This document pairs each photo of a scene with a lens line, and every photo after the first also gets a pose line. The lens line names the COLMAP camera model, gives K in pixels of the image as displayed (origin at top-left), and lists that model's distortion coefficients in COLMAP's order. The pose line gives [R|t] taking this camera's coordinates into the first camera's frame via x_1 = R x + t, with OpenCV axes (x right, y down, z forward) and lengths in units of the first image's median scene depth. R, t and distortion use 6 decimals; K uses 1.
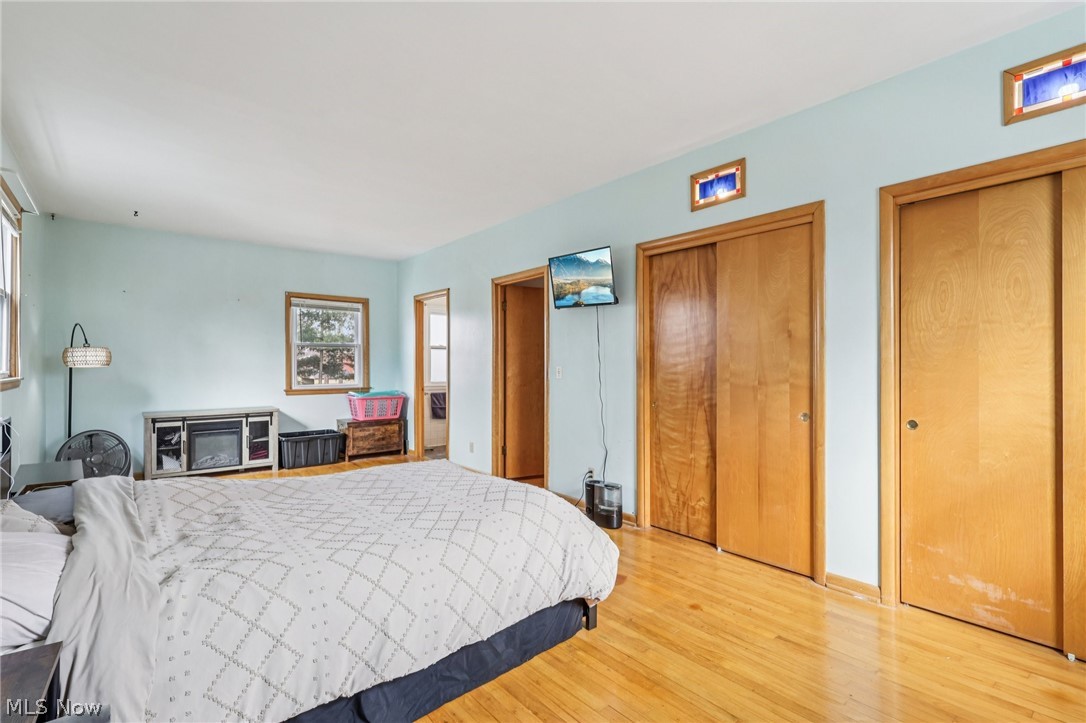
lens RADIAL K [[505.8, 0, 542.6], [0, 505.8, 367.0], [0, 0, 1]] dist [-0.003965, 0.003780]
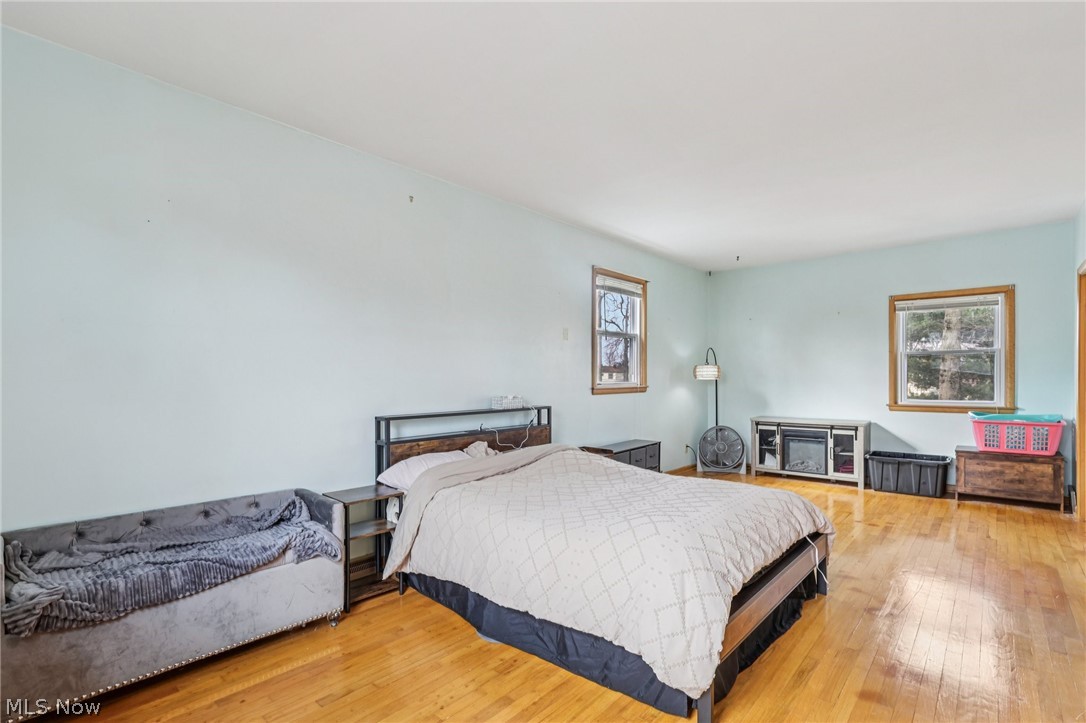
lens RADIAL K [[505.8, 0, 537.1], [0, 505.8, 389.7], [0, 0, 1]] dist [-0.003965, 0.003780]
pose [[0.147189, 0.022130, -0.988861, 0.312919], [0.000117, 0.999749, 0.022391, -0.002048], [0.989108, -0.003411, 0.147149, 0.256922]]
